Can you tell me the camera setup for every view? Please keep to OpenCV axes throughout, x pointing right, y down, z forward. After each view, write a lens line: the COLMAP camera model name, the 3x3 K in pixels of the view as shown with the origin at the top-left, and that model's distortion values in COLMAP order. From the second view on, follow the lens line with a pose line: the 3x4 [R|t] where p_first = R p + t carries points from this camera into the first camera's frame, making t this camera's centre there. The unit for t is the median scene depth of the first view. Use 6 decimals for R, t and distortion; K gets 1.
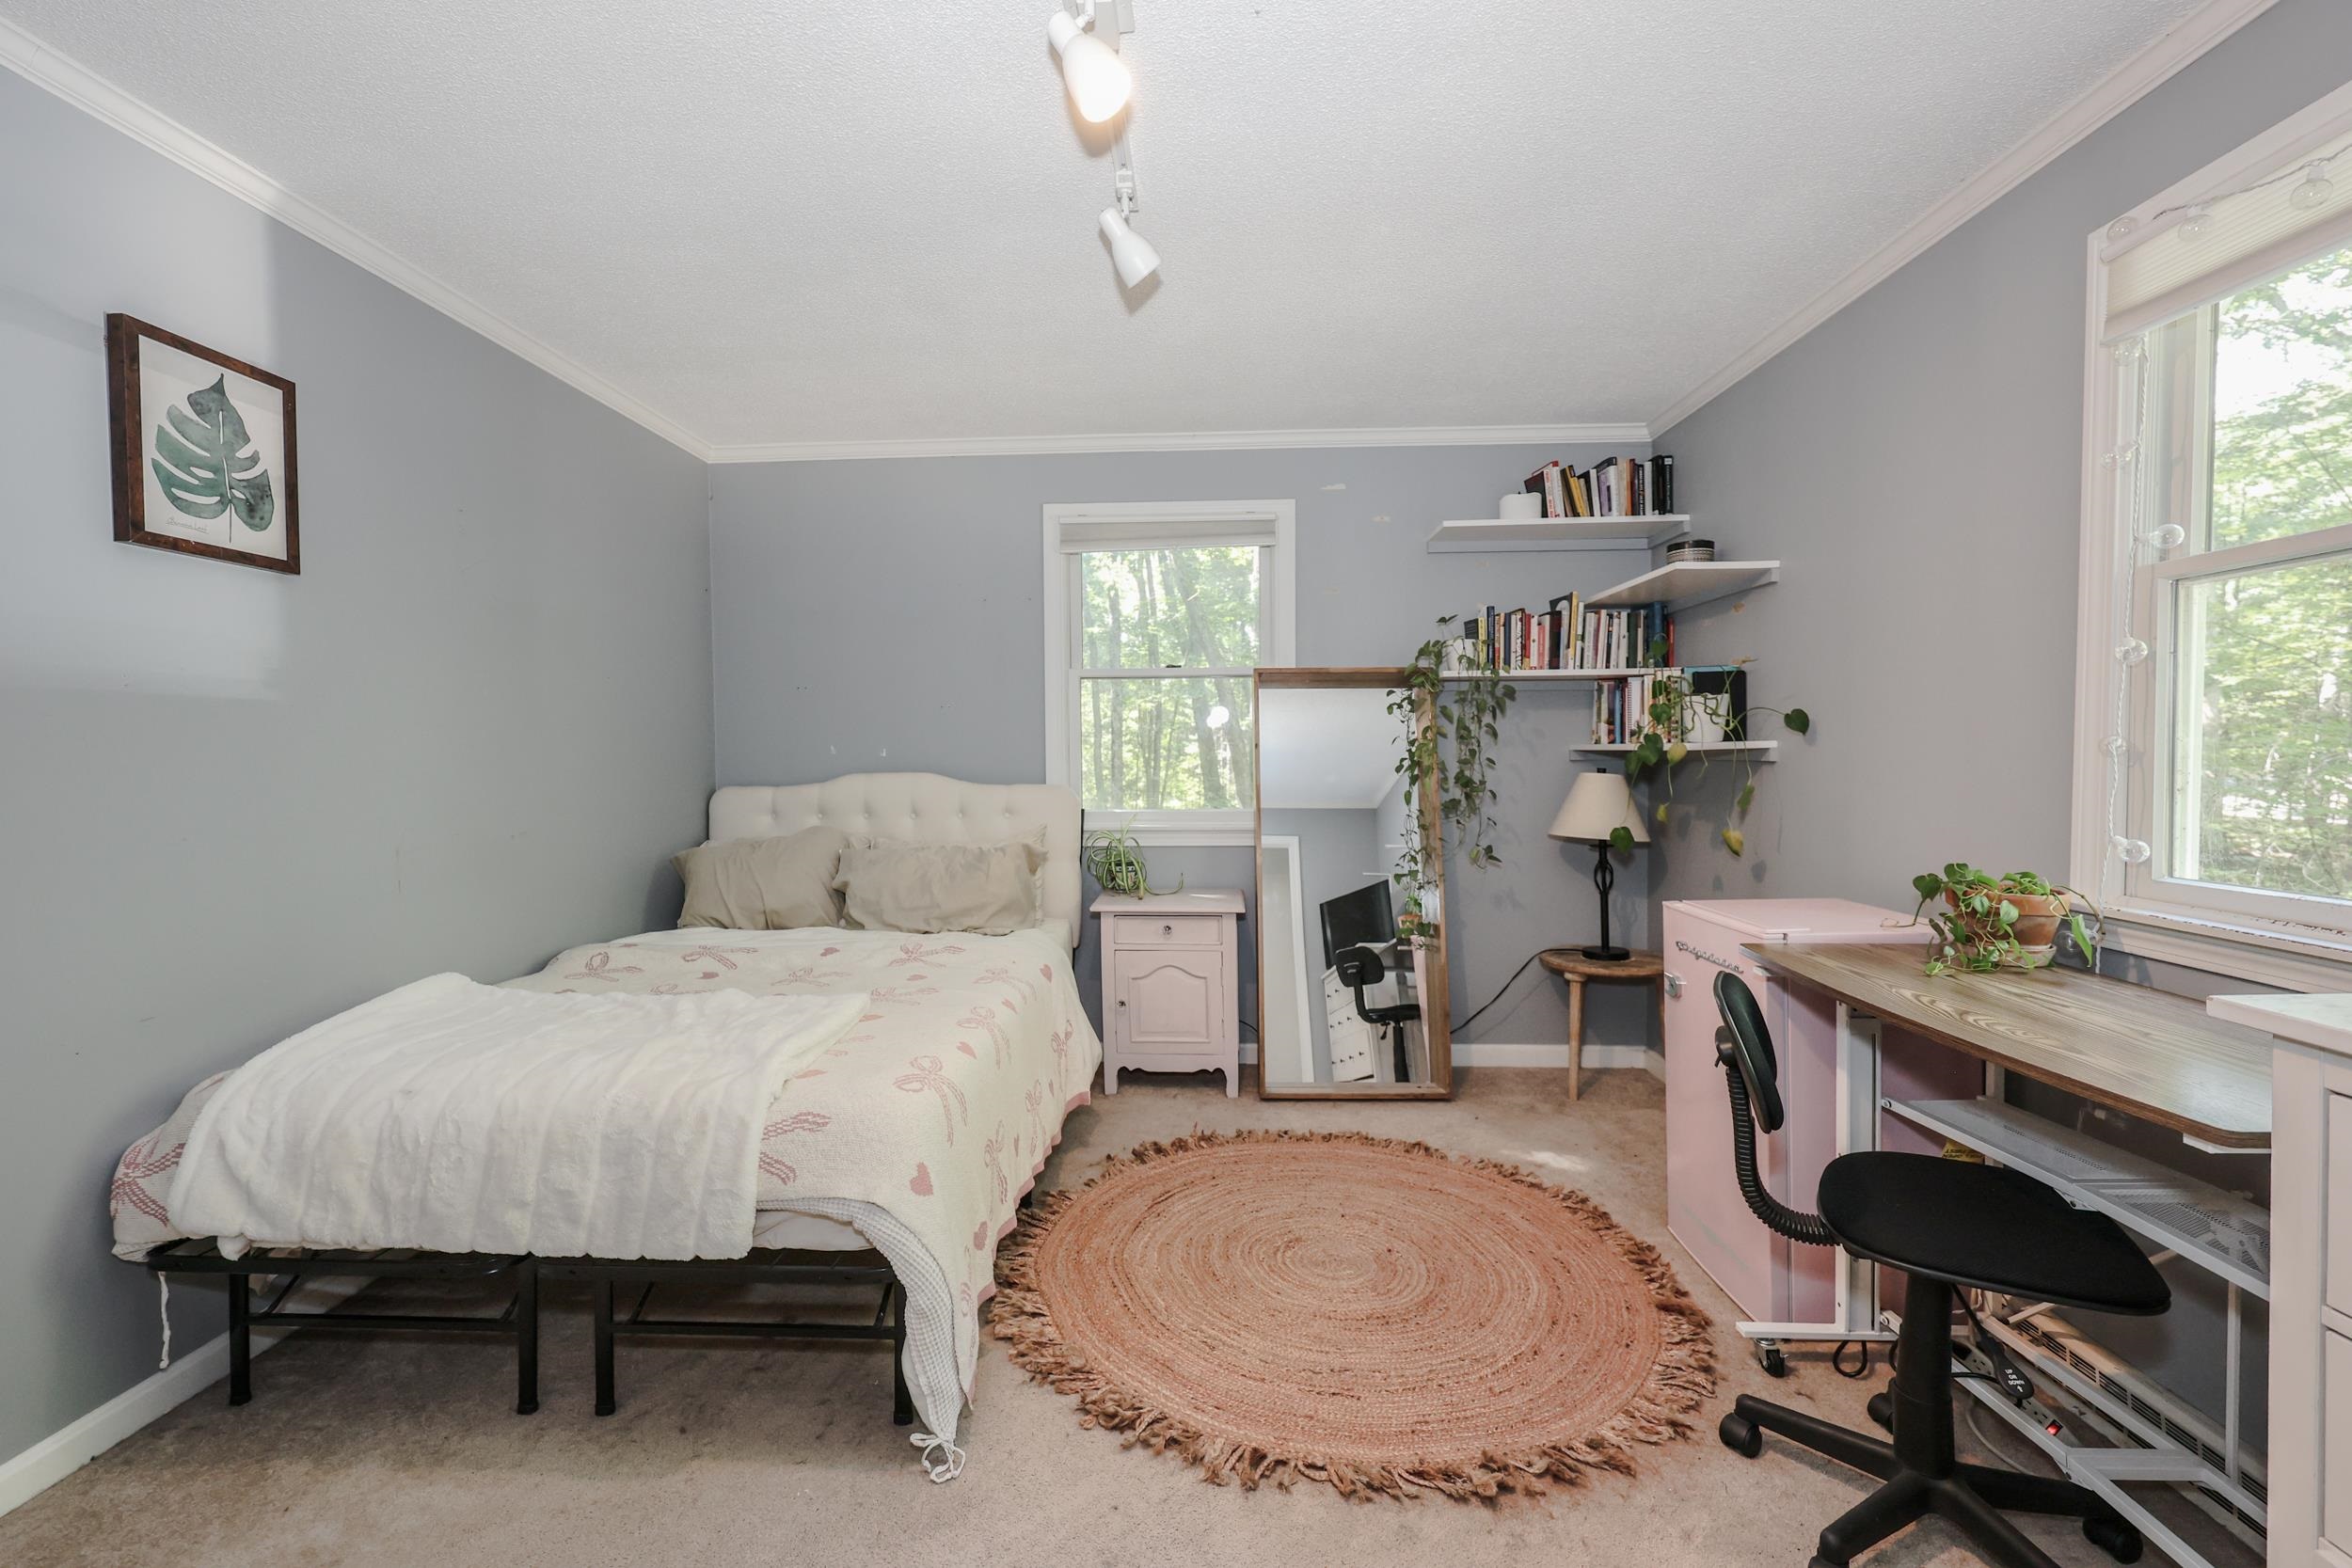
lens RADIAL K [[1030.1, 0, 1176.0], [0, 1030.1, 784.0], [0, 0, 1]] dist [0.001124, 0.000174]
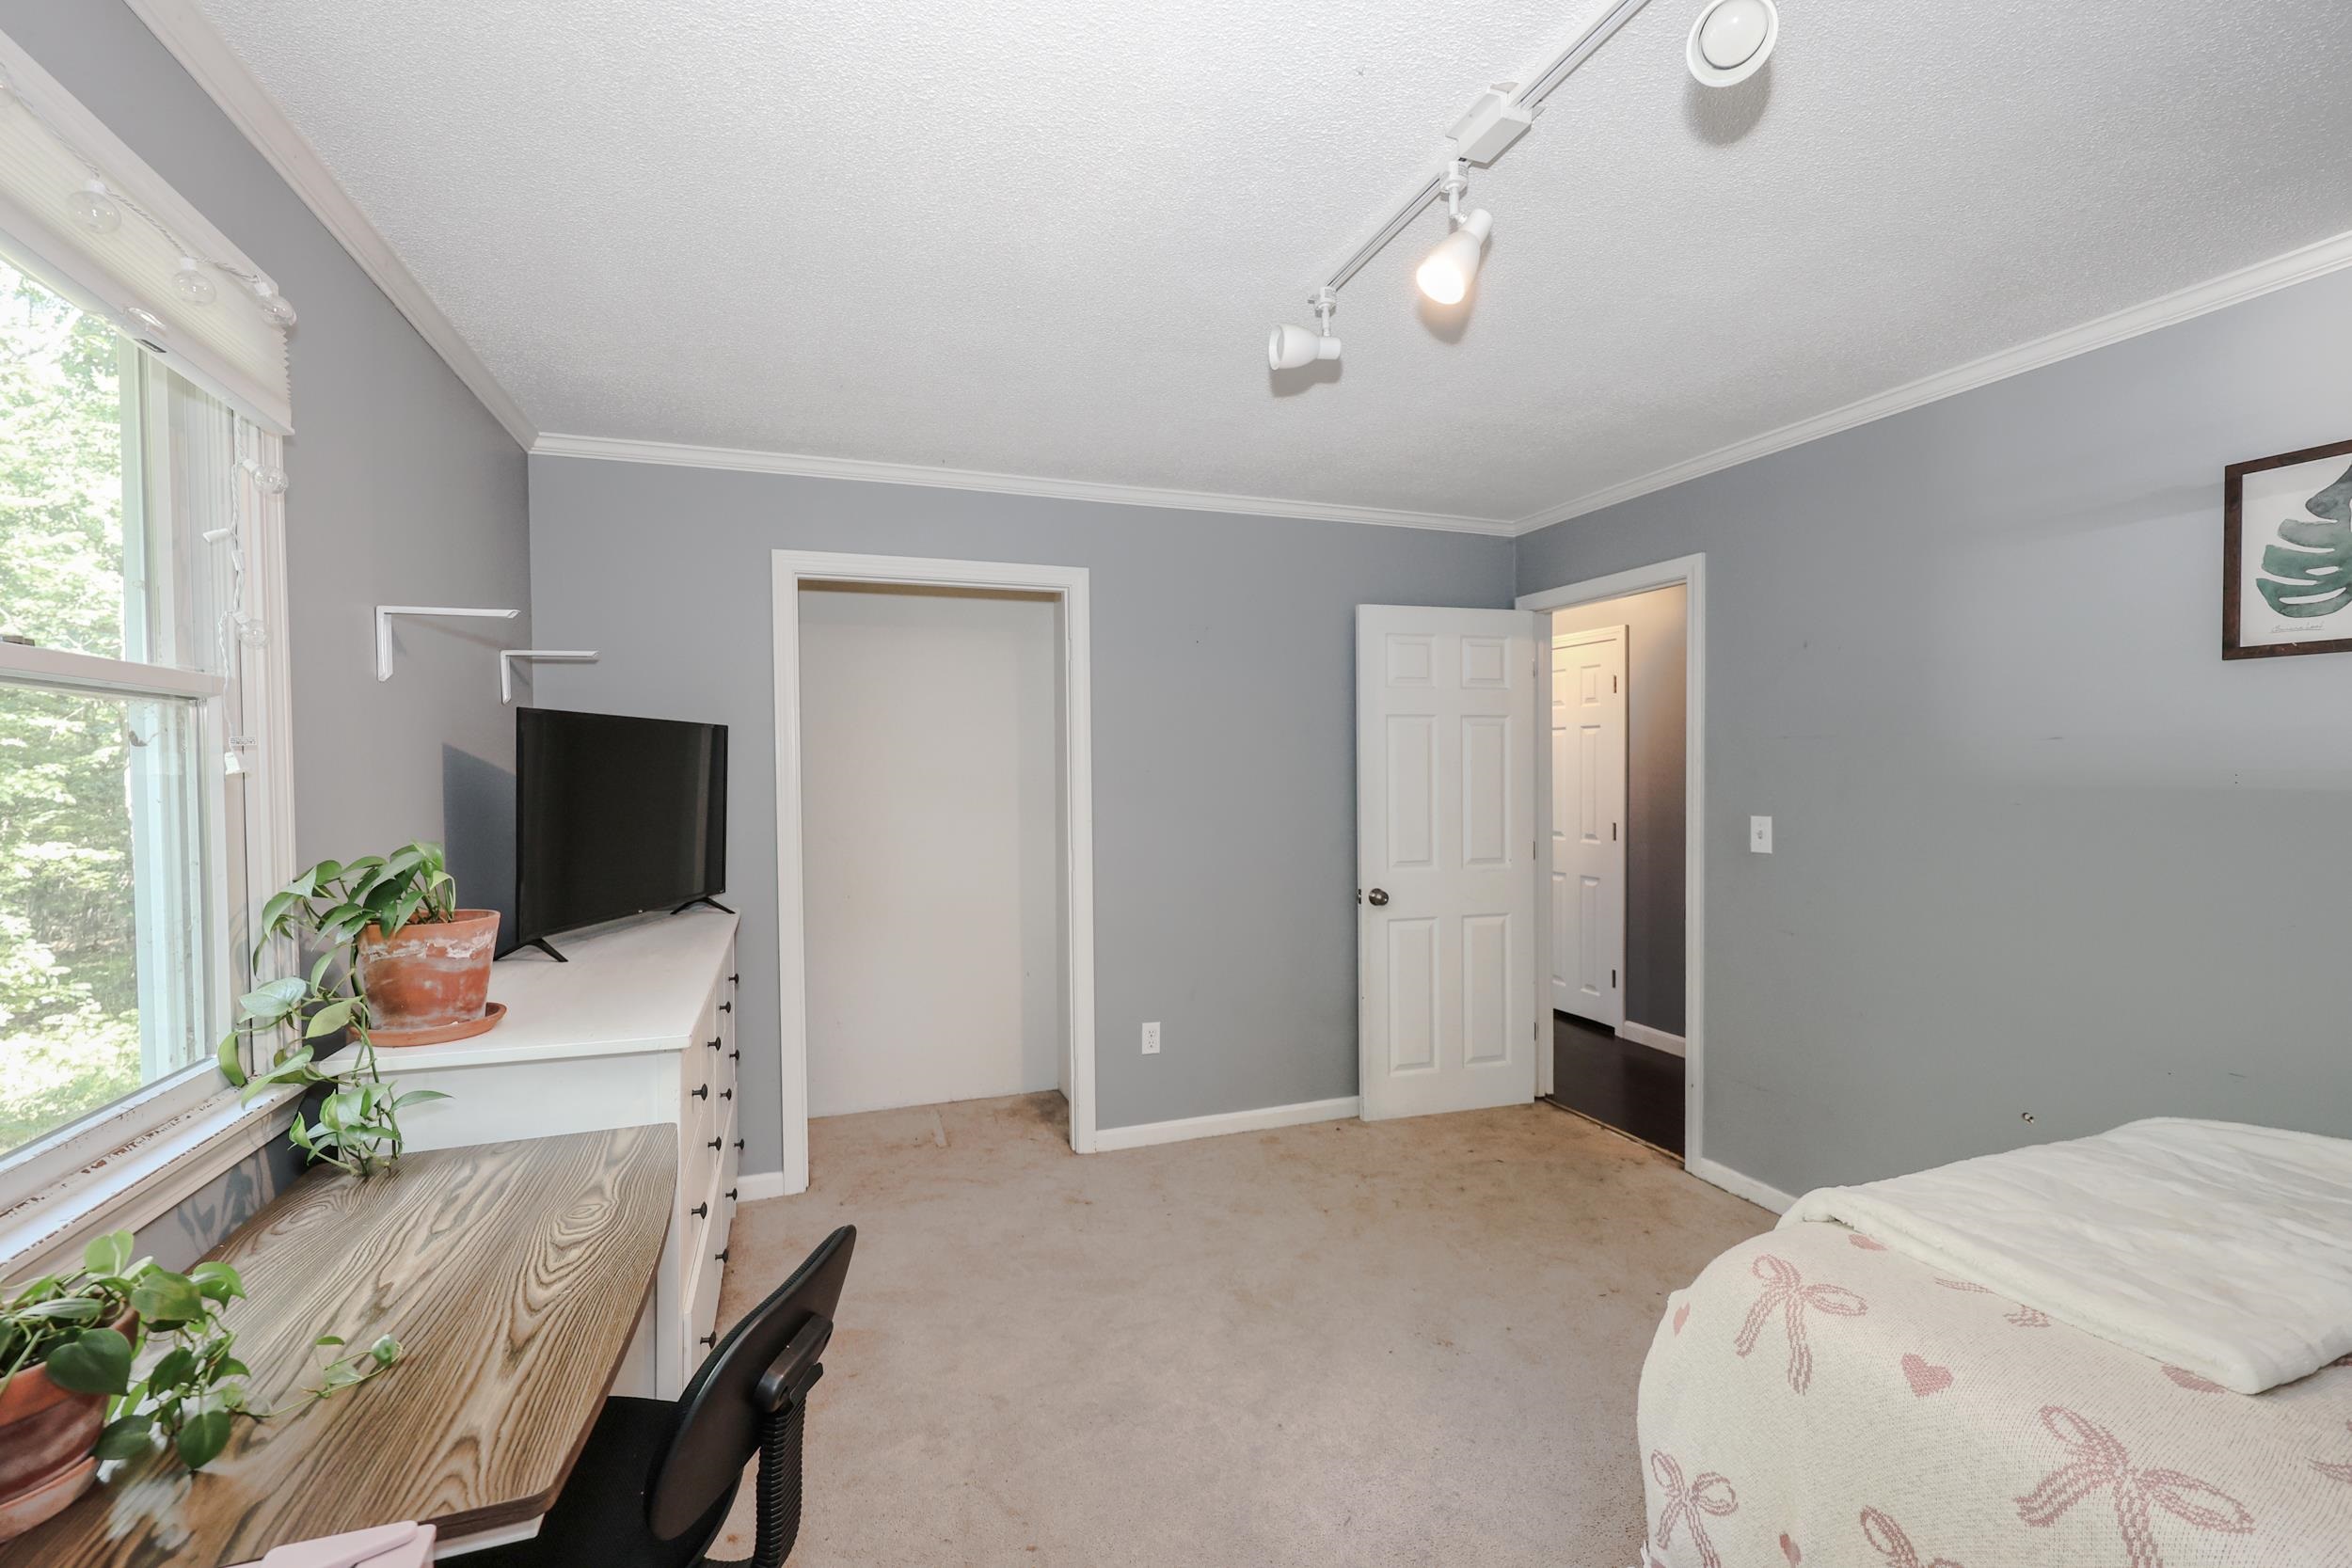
lens RADIAL K [[959.8, 0, 1165.0], [0, 959.8, 787.5], [0, 0, 1]] dist [0.003343, 0.000458]
pose [[-0.923673, 0.022688, -0.382509, 0.505609], [0.003365, 0.998687, 0.051108, -0.147400], [0.383167, 0.045920, -0.922537, 1.522940]]
